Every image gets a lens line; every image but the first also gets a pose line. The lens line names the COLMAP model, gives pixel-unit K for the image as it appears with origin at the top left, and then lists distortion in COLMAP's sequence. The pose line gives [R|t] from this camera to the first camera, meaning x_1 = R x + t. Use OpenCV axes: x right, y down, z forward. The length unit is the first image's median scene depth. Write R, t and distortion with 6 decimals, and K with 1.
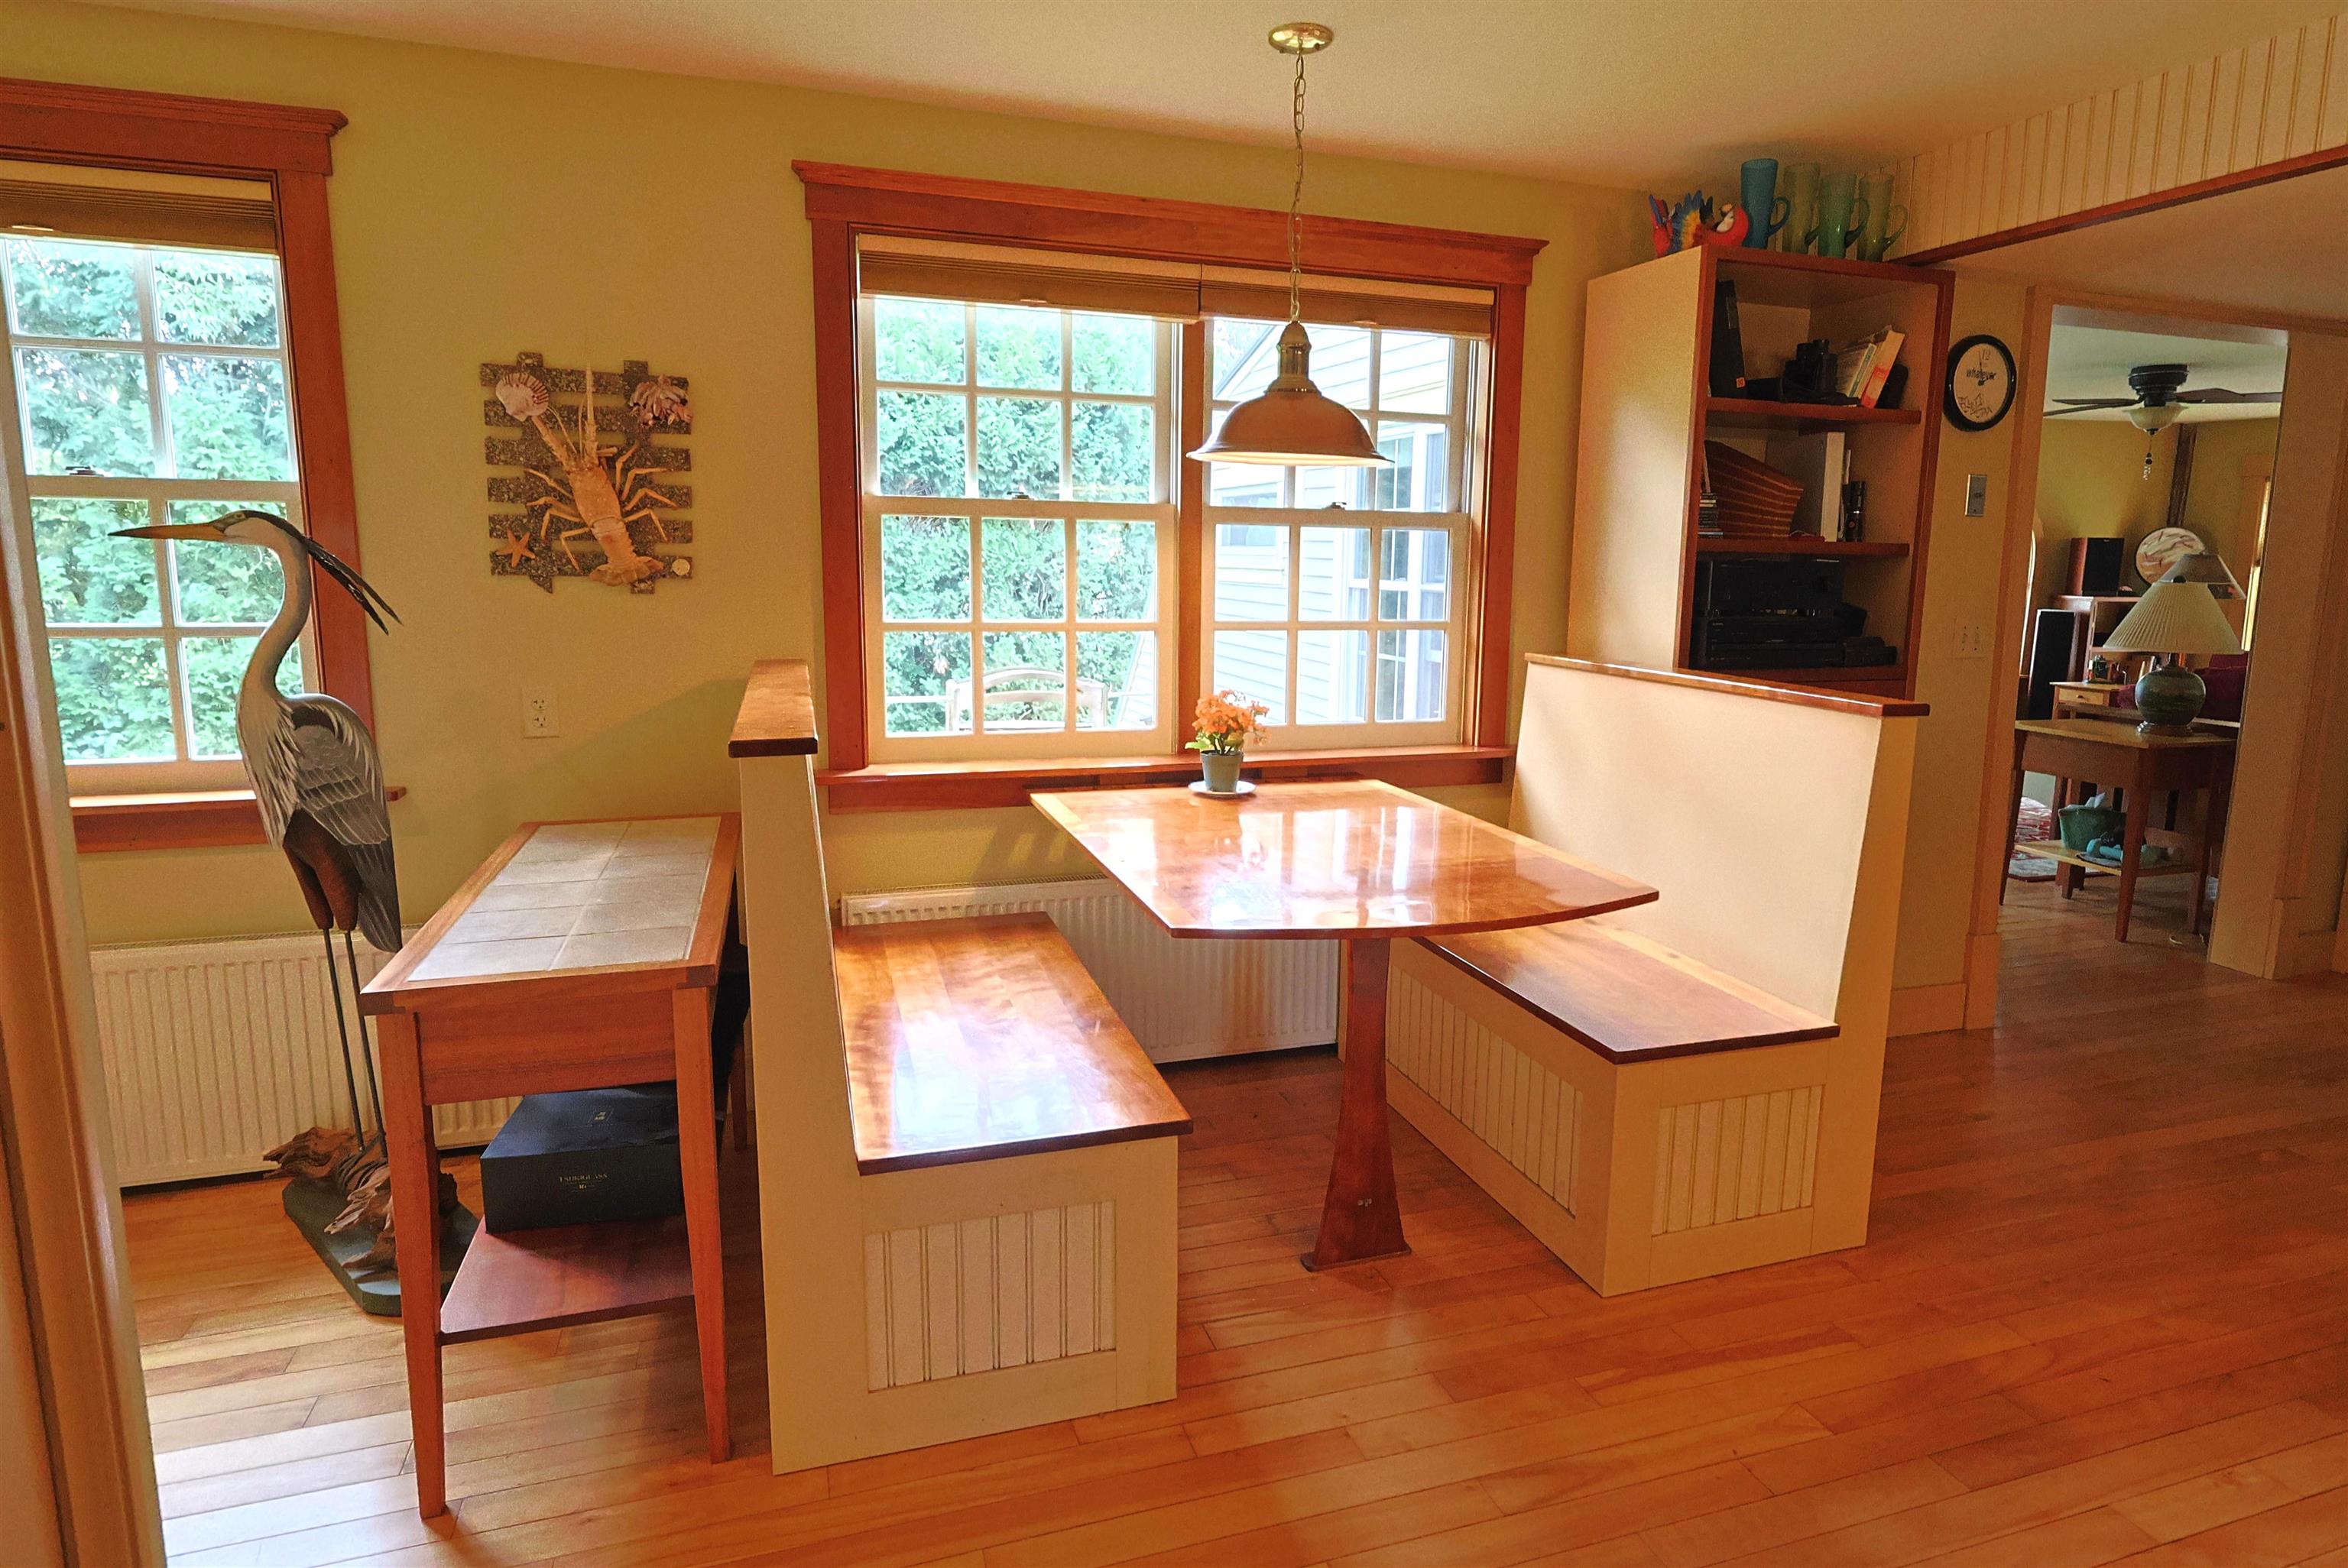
lens RADIAL K [[1252.0, 0, 1138.8], [0, 1252.0, 744.8], [0, 0, 1]] dist [0.011147, -0.000191]
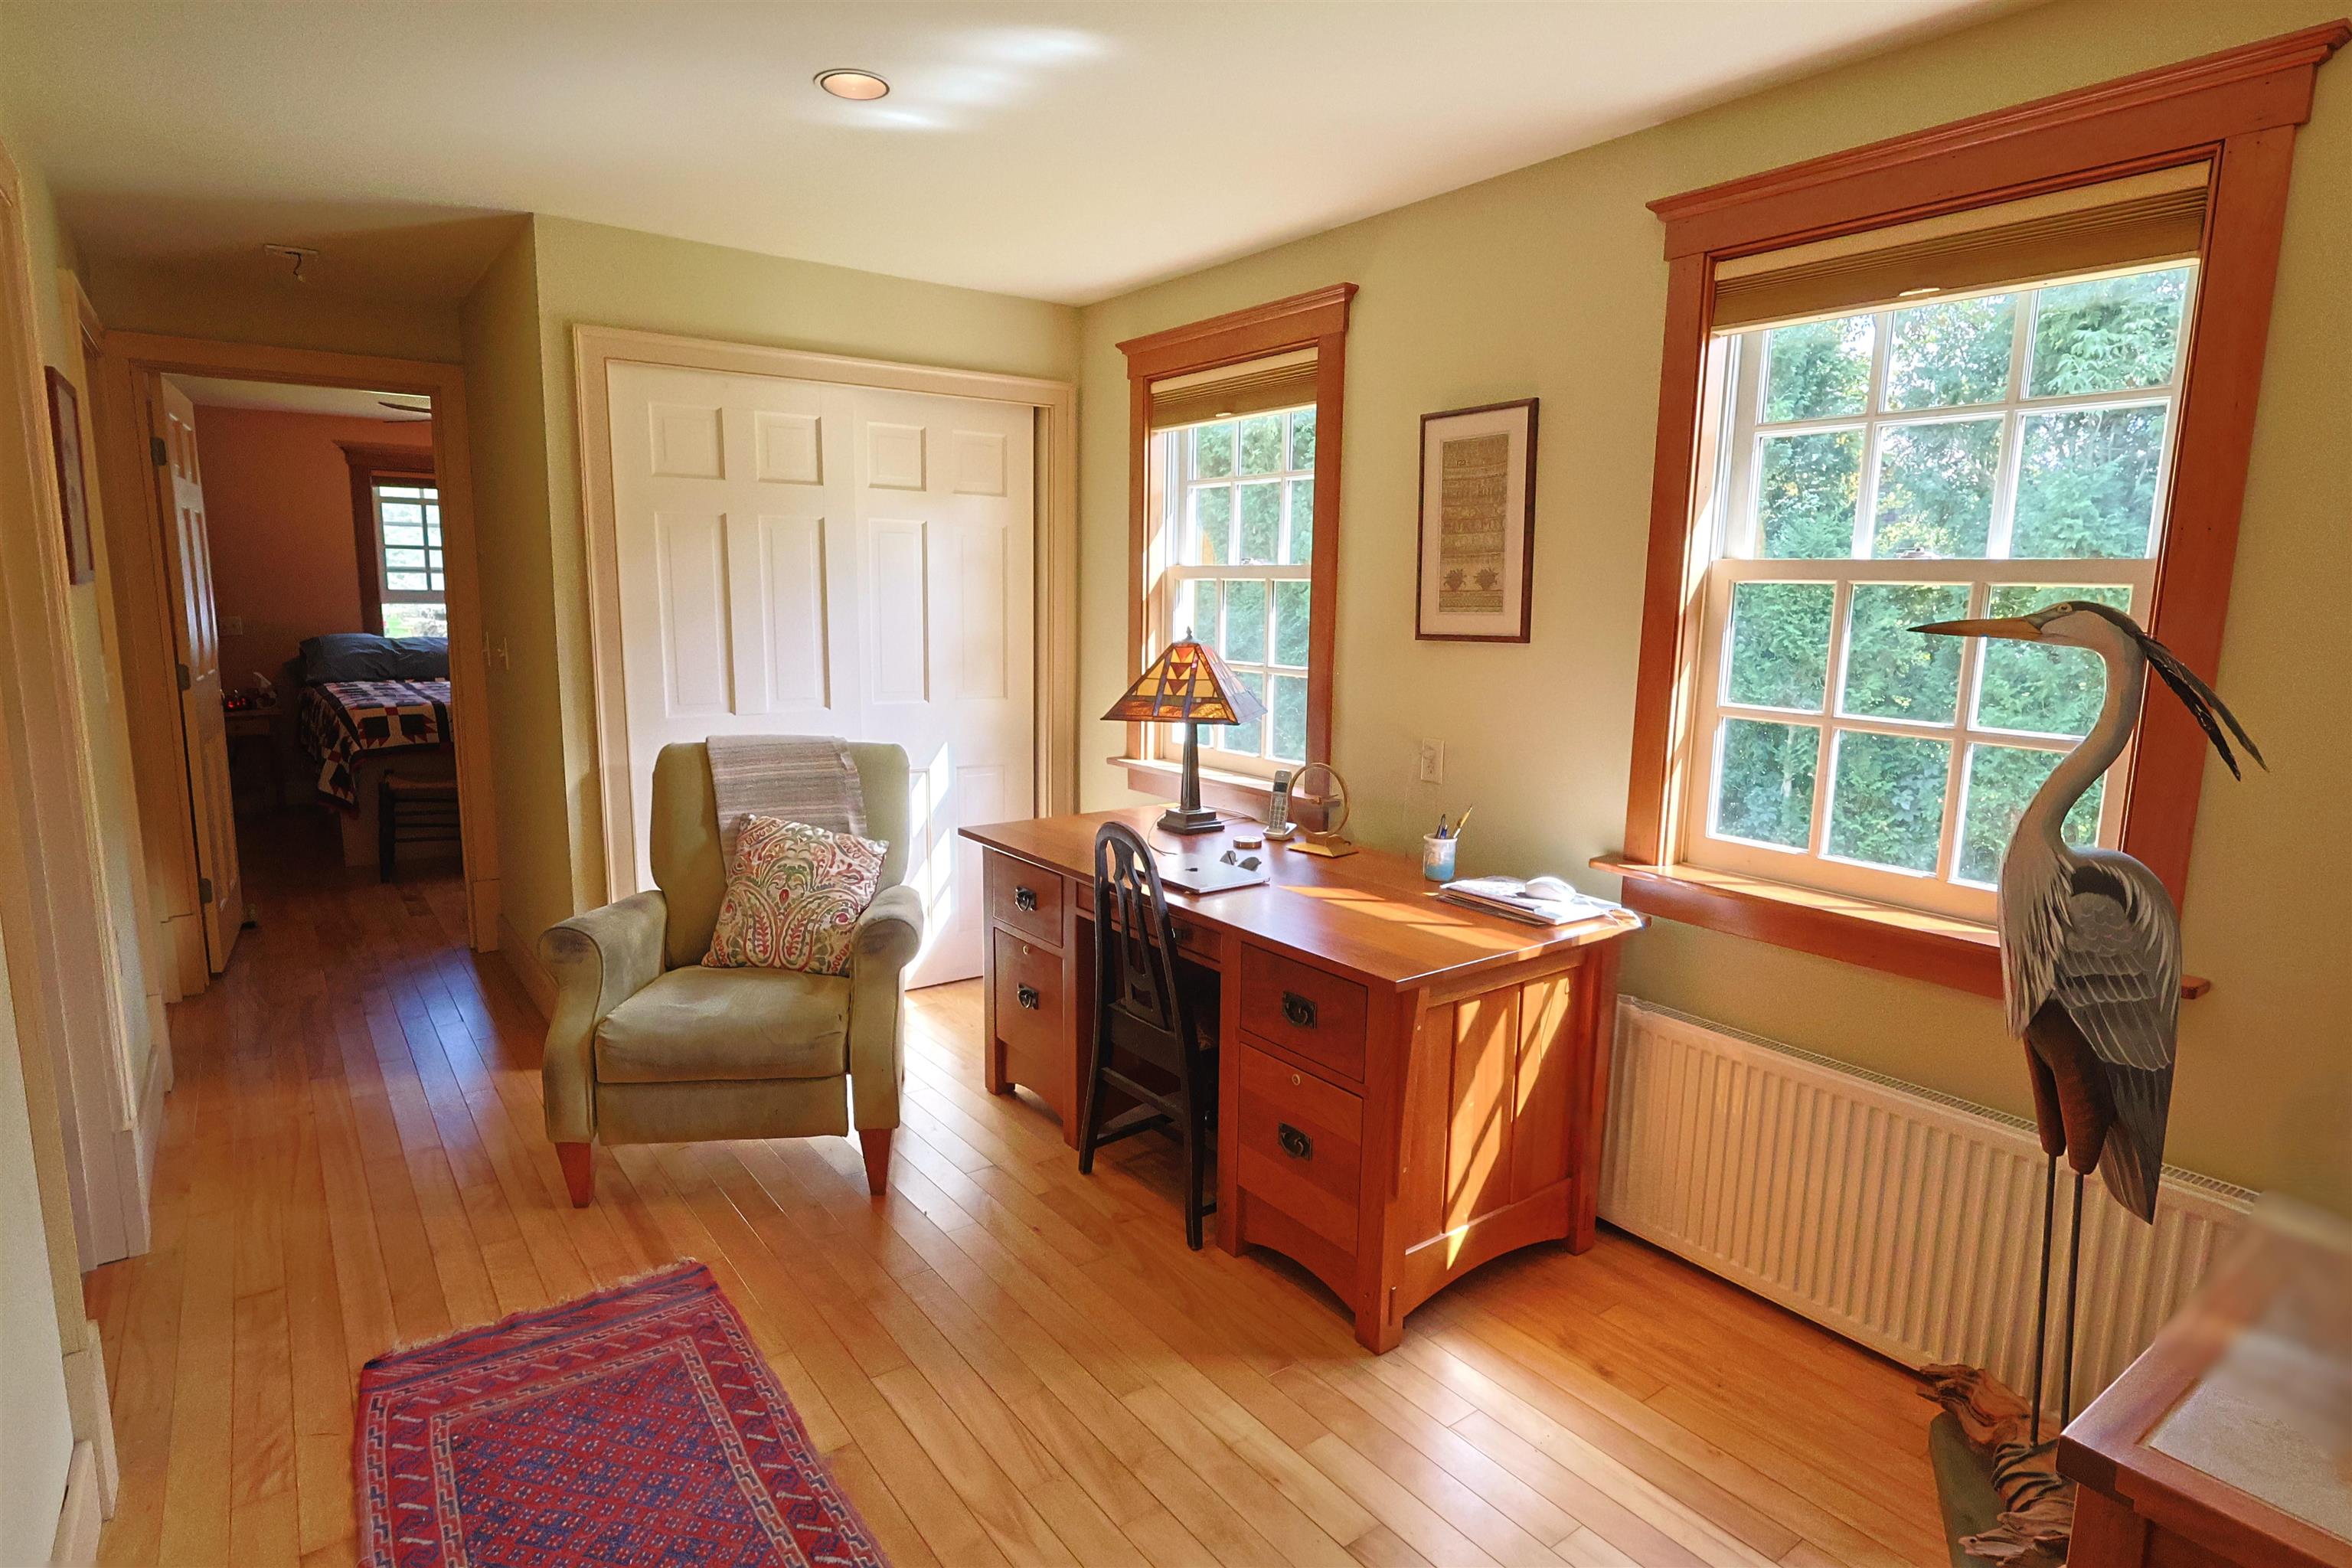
lens RADIAL K [[1234.8, 0, 1189.3], [0, 1234.8, 792.6], [0, 0, 1]] dist [-0.009097, -0.000534]
pose [[0.327276, 0.148546, -0.933180, -0.149264], [-0.159149, 0.982124, 0.100522, -0.052549], [0.931430, 0.115616, 0.345066, 0.221566]]
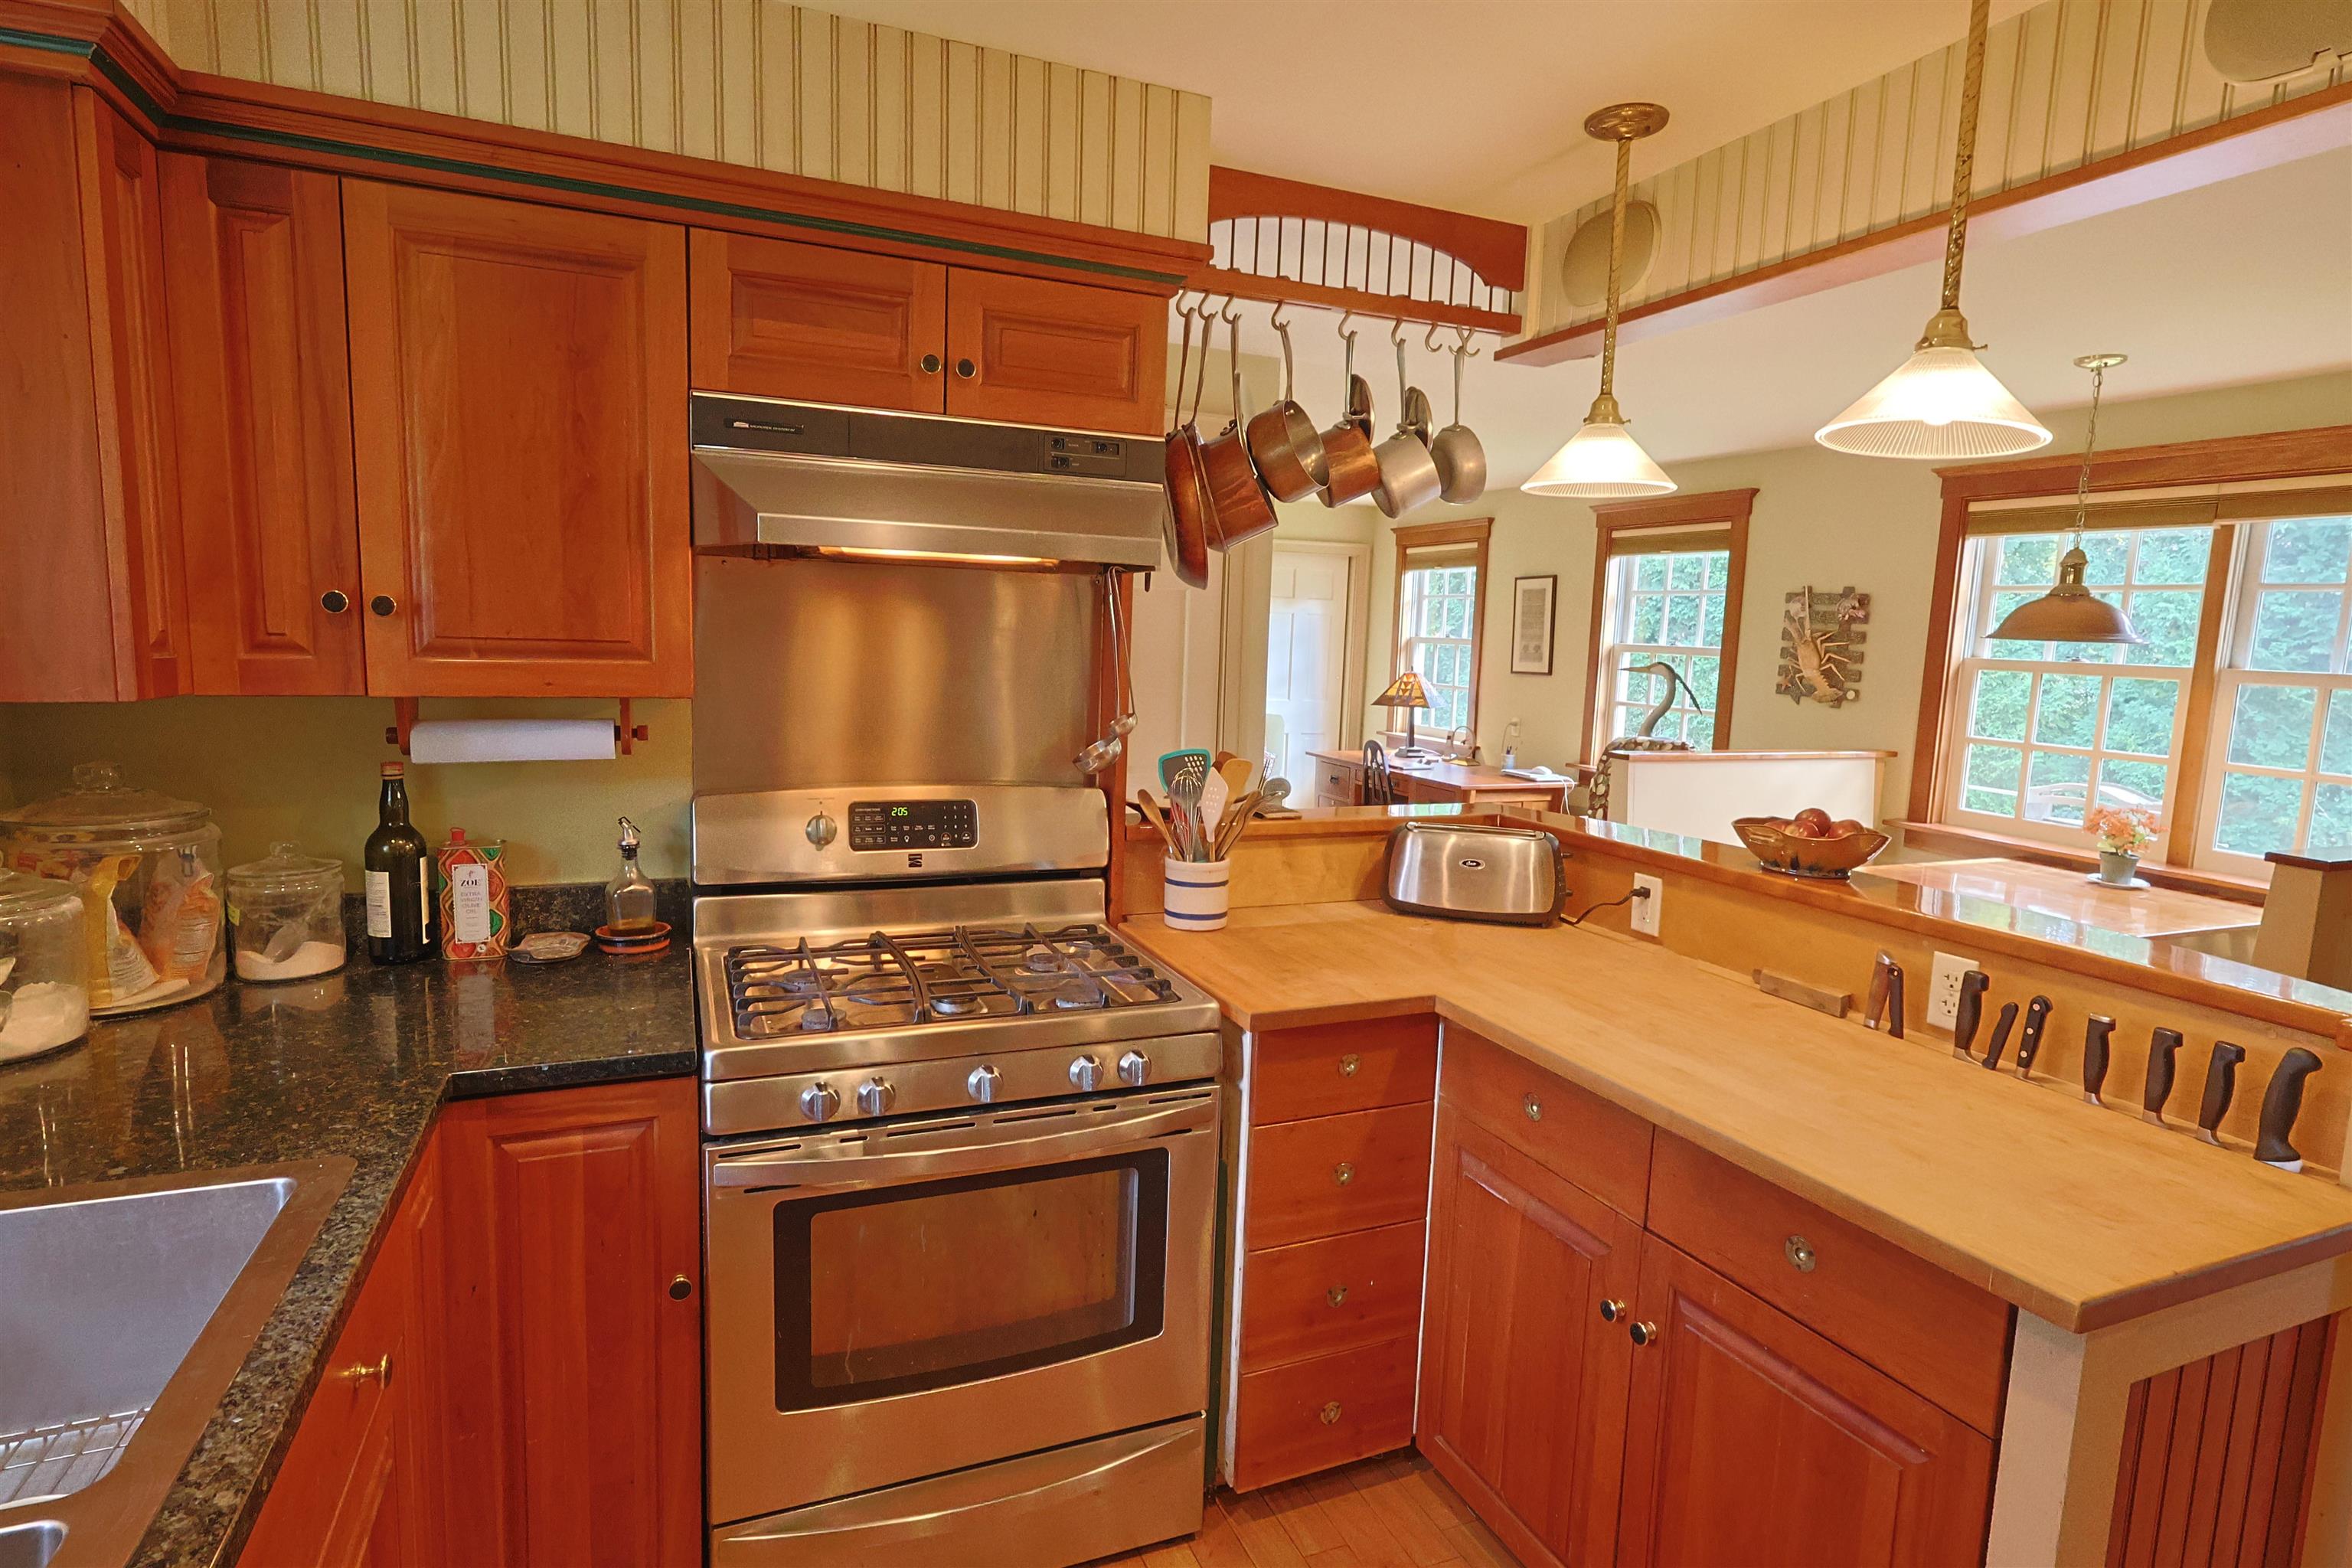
lens RADIAL K [[1232.9, 0, 1182.5], [0, 1232.9, 786.5], [0, 0, 1]] dist [-0.006612, 0.002828]
pose [[0.079134, 0.123164, -0.989226, 1.489015], [-0.182994, 0.977270, 0.107036, -0.027730], [0.979924, 0.172552, 0.099873, -0.125953]]
